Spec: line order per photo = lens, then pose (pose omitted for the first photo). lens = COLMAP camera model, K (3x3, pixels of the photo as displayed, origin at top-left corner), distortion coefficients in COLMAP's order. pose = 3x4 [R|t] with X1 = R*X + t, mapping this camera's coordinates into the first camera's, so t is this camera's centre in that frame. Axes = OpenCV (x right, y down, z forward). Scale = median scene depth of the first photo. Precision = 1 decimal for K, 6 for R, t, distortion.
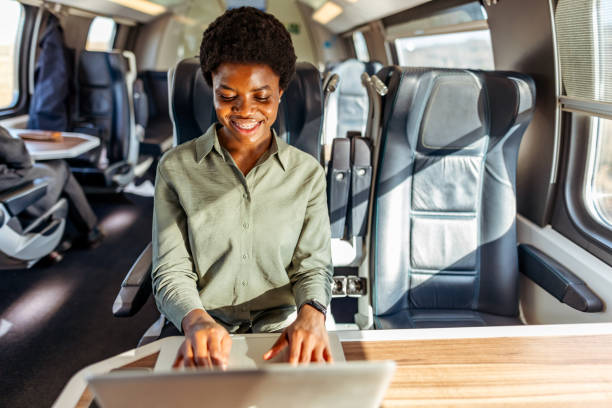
lens RADIAL K [[434.9, 0, 305.7], [0, 434.9, 197.7], [0, 0, 1]] dist [0.000137, 0.028237]
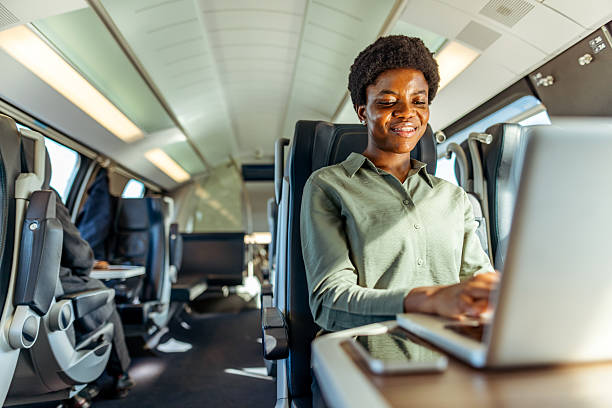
lens RADIAL K [[434.9, 0, 305.7], [0, 434.9, 197.7], [0, 0, 1]] dist [0.000137, 0.028237]
pose [[0.997845, -0.048885, 0.043757, -0.136753], [0.062485, 0.911431, -0.406680, 0.122995], [-0.020001, 0.408538, 0.912522, 0.045972]]
